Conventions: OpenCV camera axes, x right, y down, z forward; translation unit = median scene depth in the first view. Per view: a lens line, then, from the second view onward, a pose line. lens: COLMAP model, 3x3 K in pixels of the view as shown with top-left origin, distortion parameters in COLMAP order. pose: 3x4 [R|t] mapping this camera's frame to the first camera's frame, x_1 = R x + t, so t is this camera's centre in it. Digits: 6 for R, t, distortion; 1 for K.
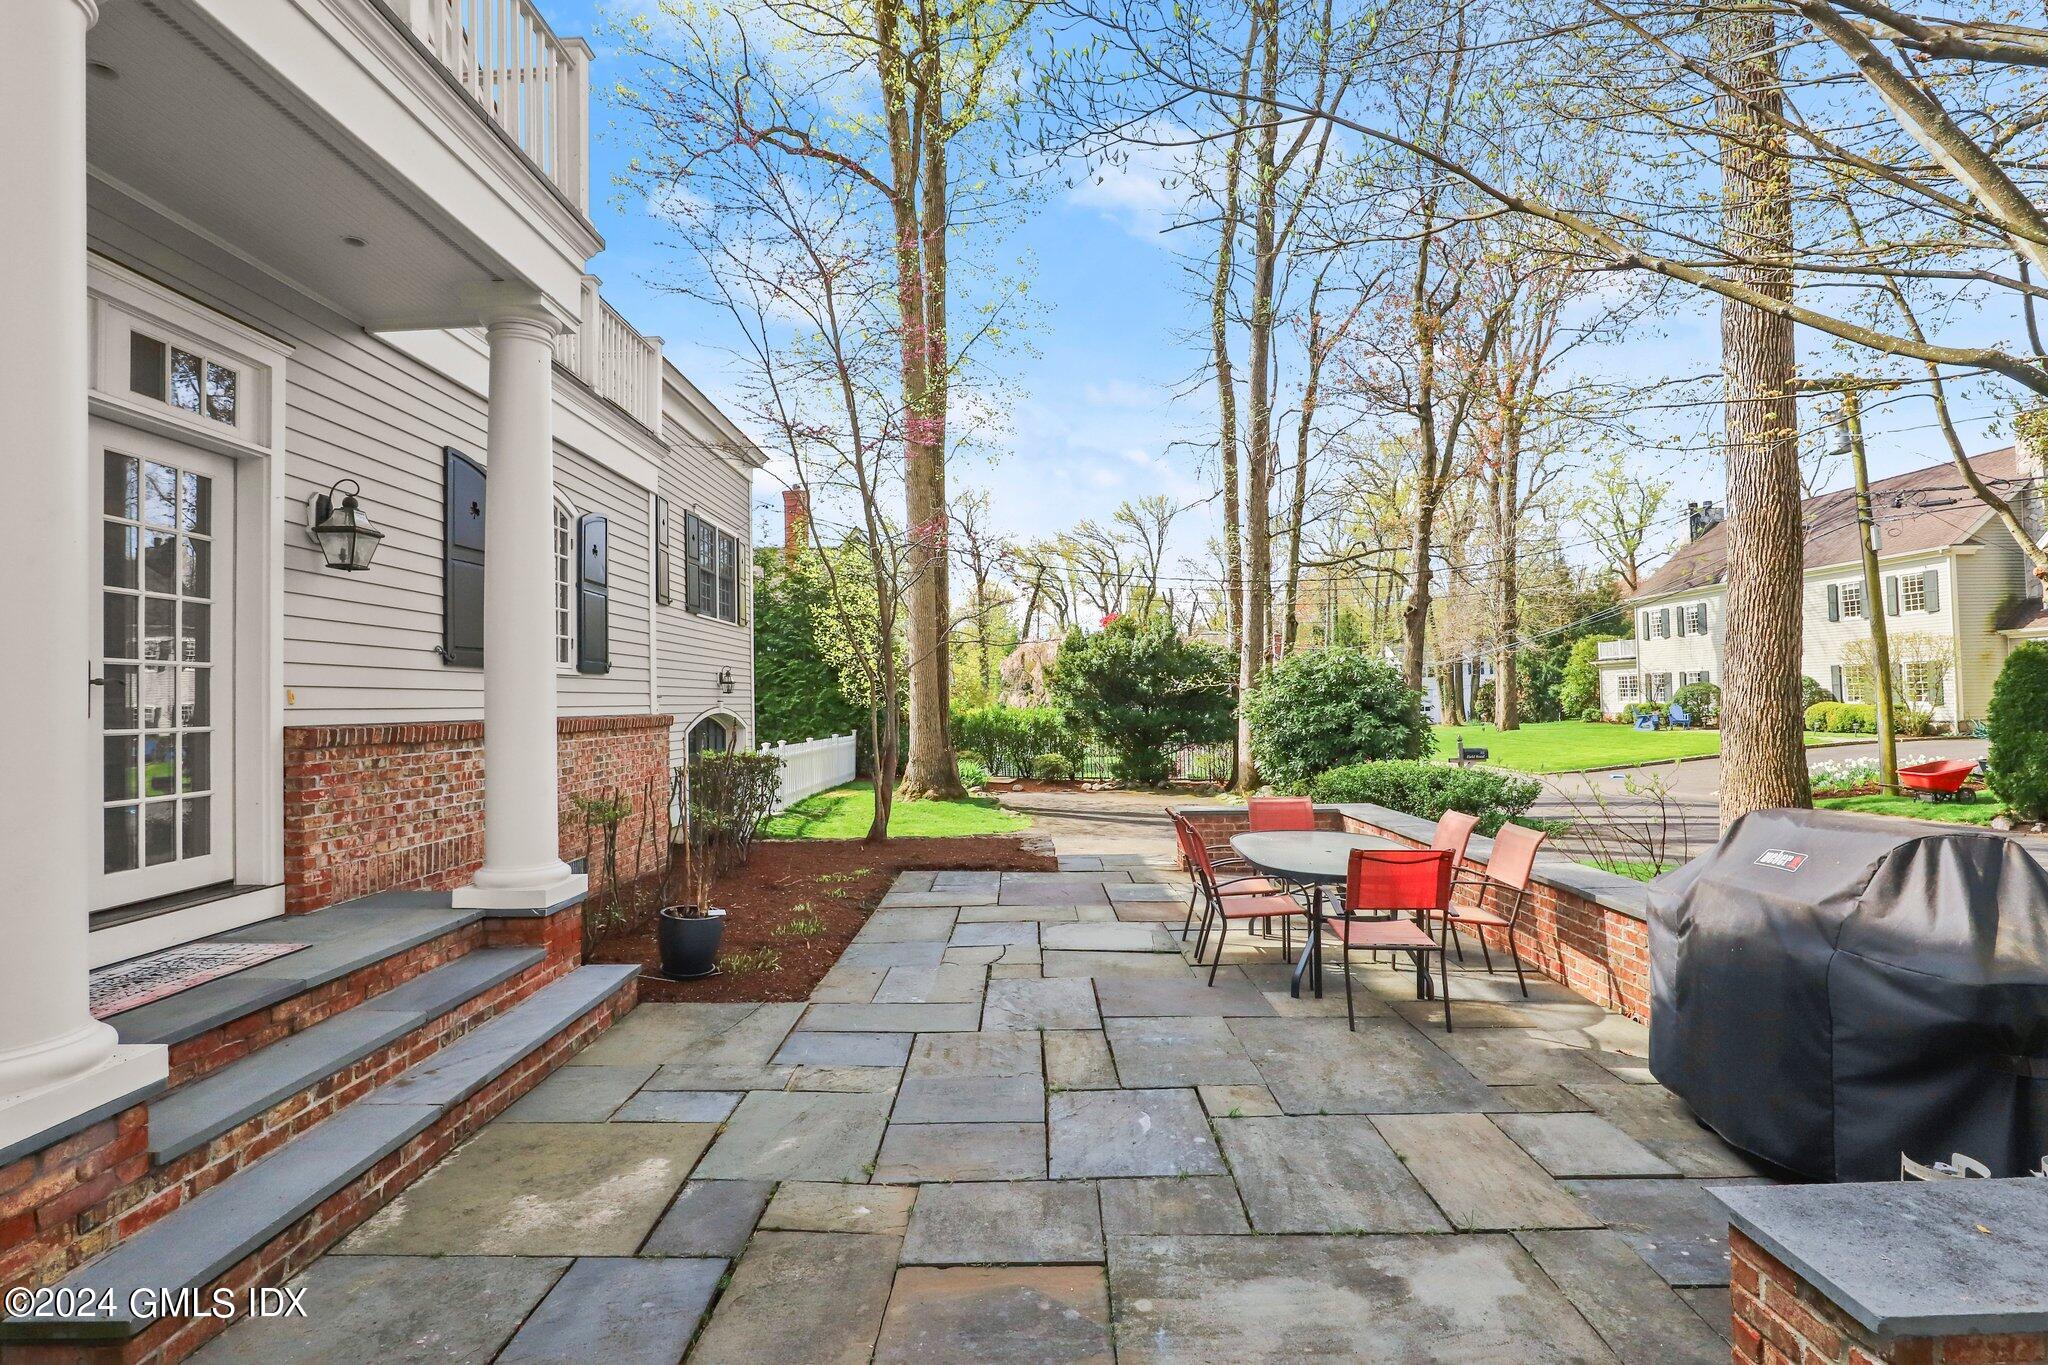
lens RADIAL K [[964.2, 0, 1029.2], [0, 964.2, 693.6], [0, 0, 1]] dist [-0.026849, 0.000140]
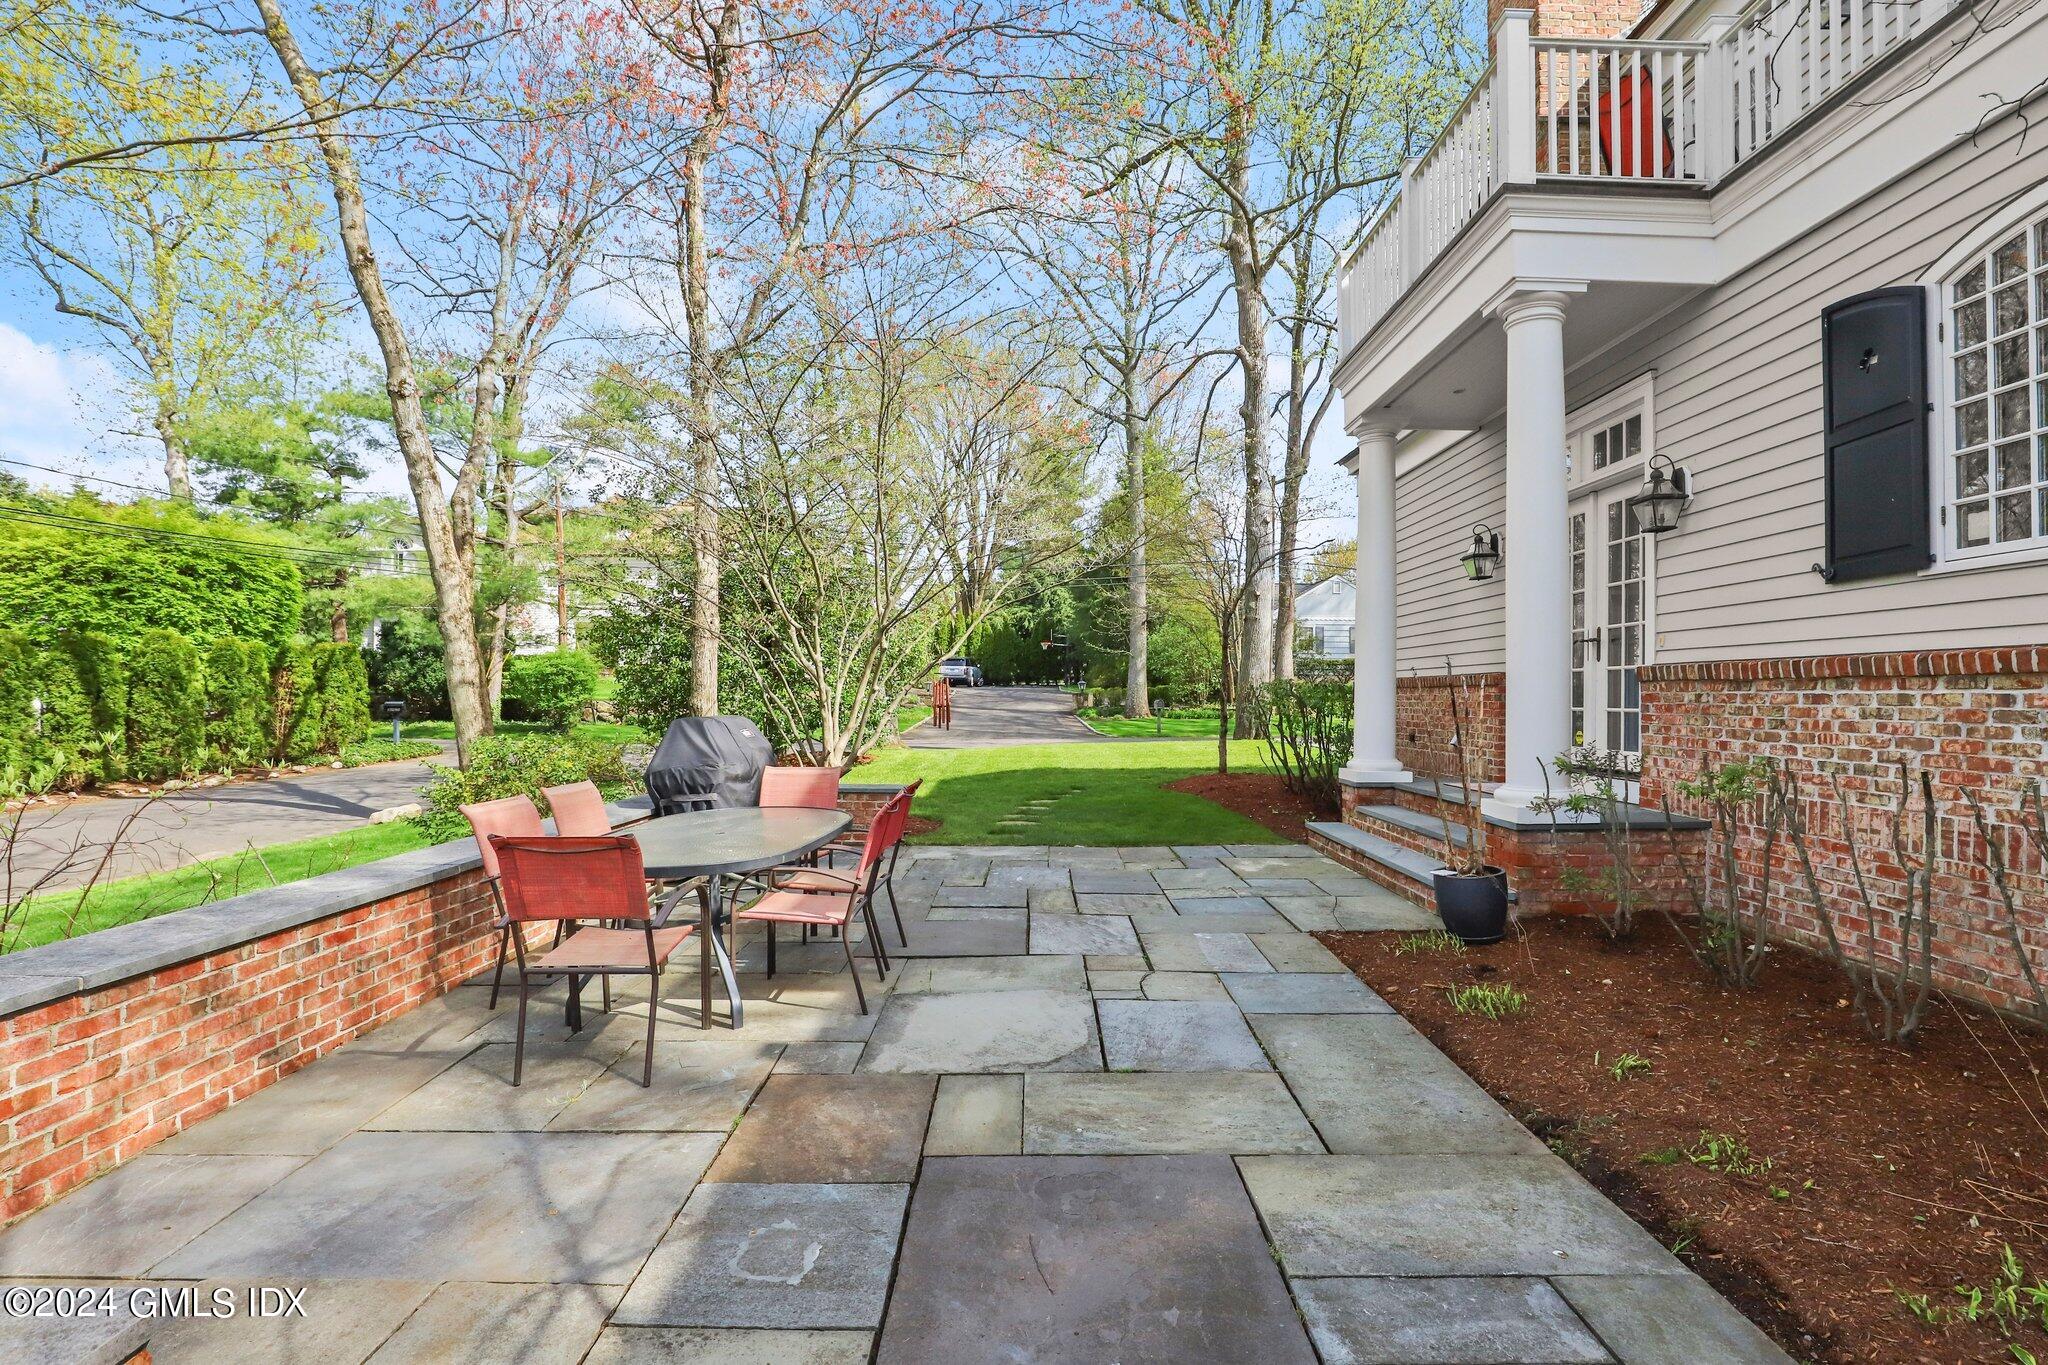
lens RADIAL K [[964.2, 0, 1029.2], [0, 964.2, 693.6], [0, 0, 1]] dist [-0.026849, 0.000140]
pose [[-0.999844, 0.016894, 0.005226, 0.056370], [0.016835, 0.999797, -0.011031, 0.062869], [-0.005412, -0.010942, -0.999925, 1.931336]]
